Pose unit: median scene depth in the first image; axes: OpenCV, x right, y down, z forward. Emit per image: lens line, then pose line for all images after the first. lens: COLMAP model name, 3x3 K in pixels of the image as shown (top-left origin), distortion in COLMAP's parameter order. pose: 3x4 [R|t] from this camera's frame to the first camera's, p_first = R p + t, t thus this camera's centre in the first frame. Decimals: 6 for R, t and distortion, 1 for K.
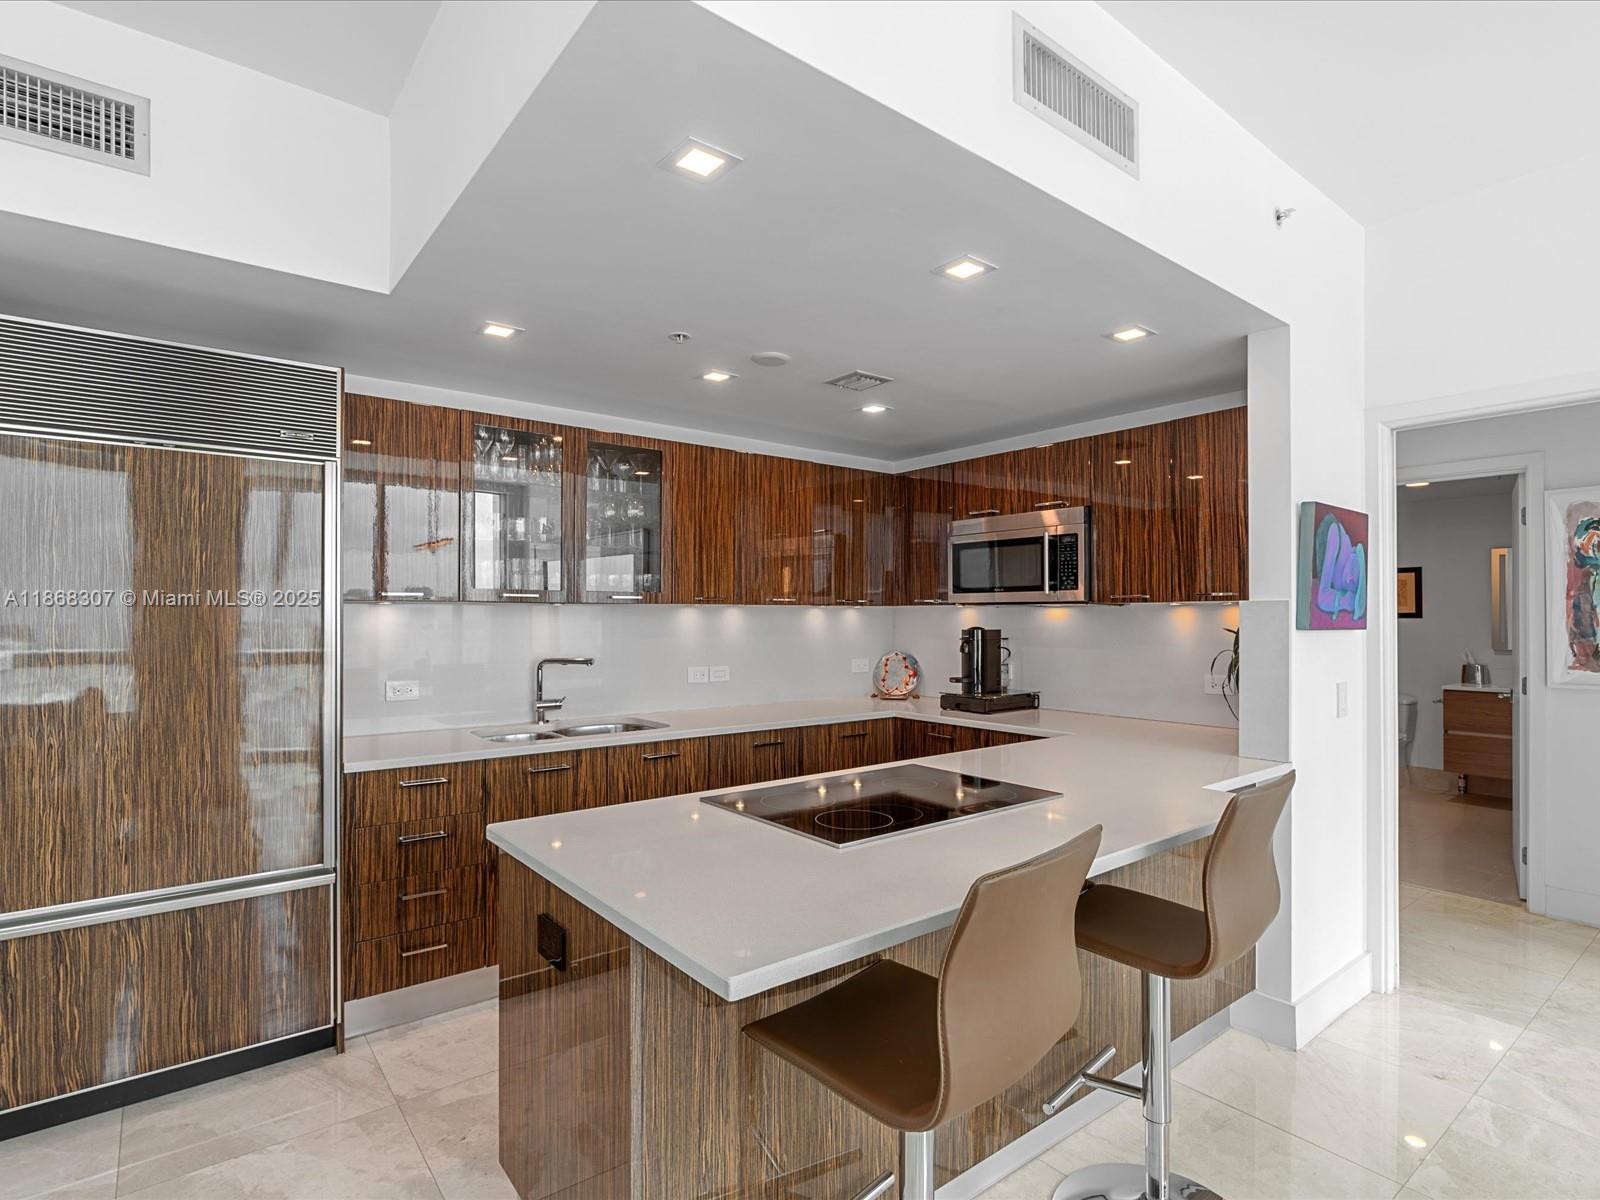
lens RADIAL K [[819.0, 0, 790.5], [0, 819.0, 609.6], [0, 0, 1]] dist [-0.001255, -0.000180]
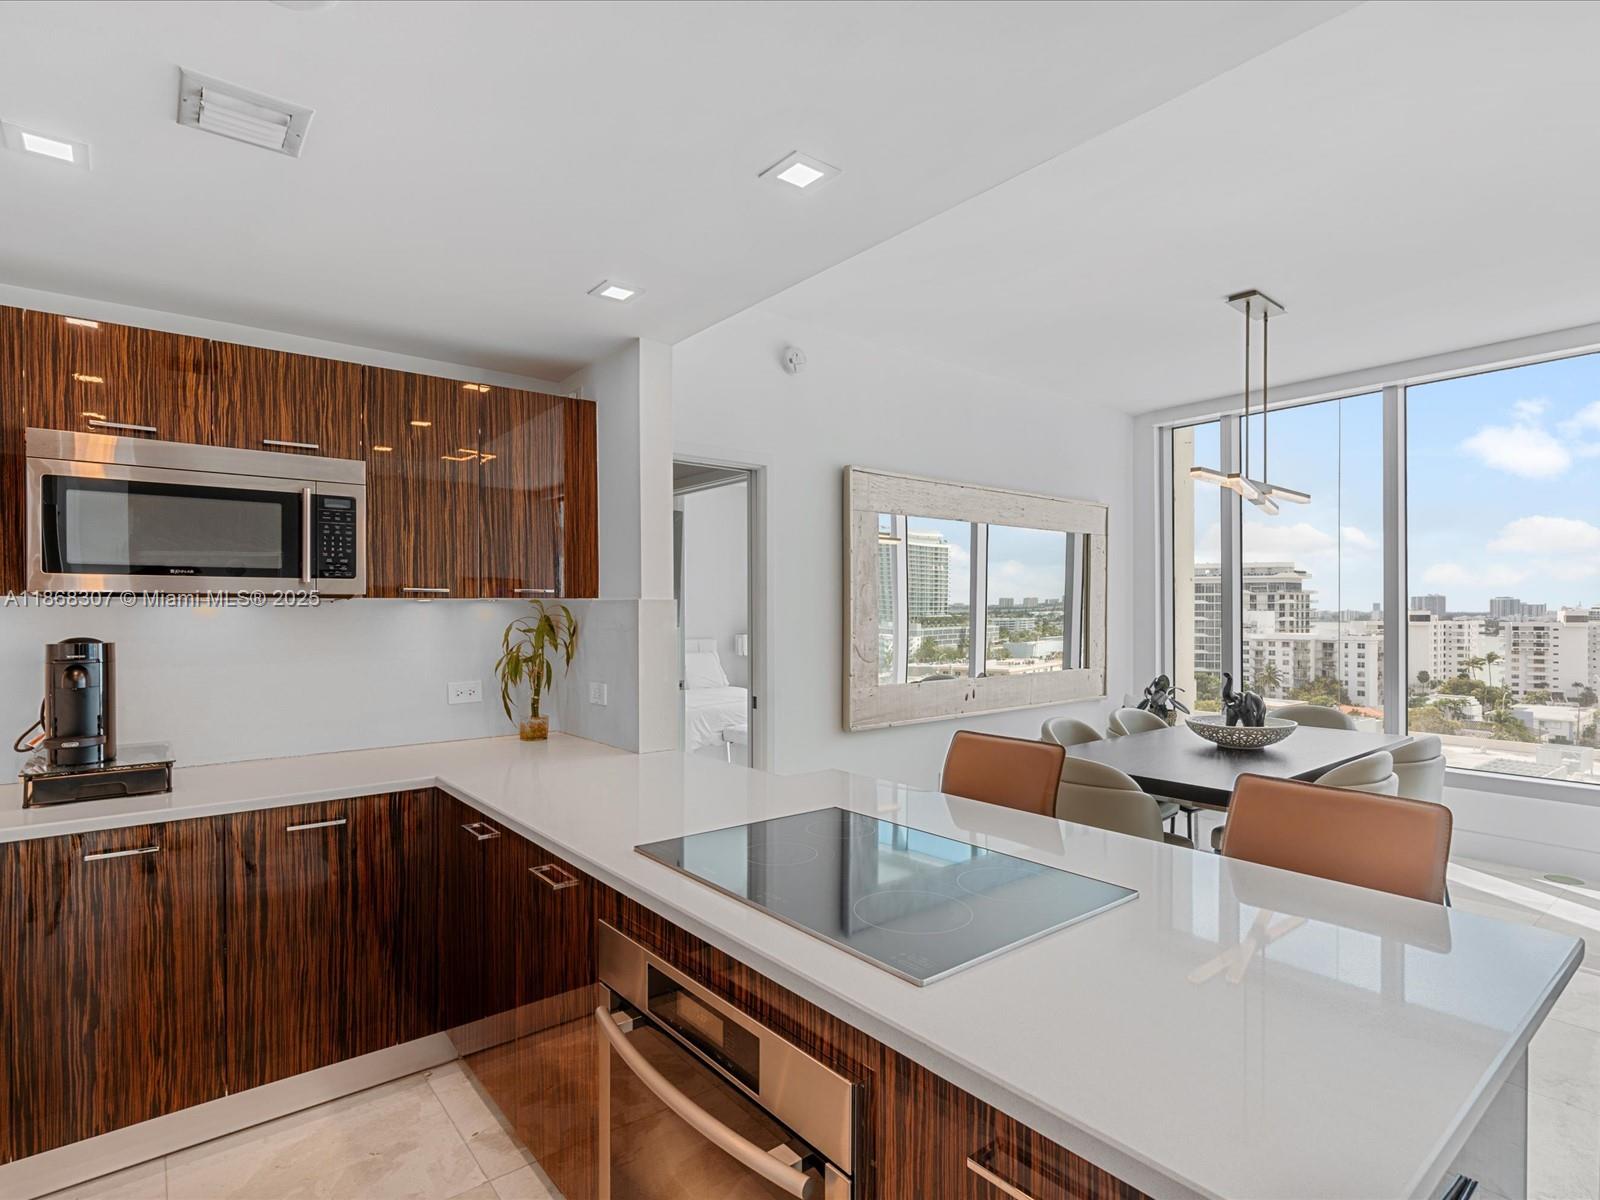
lens RADIAL K [[819.0, 0, 790.5], [0, 819.0, 609.6], [0, 0, 1]] dist [-0.001255, -0.000180]
pose [[-0.016771, -0.001726, 0.999858, -0.356198], [-0.003036, 0.999994, 0.001676, -0.000005], [-0.999855, -0.003008, -0.016776, 0.641033]]
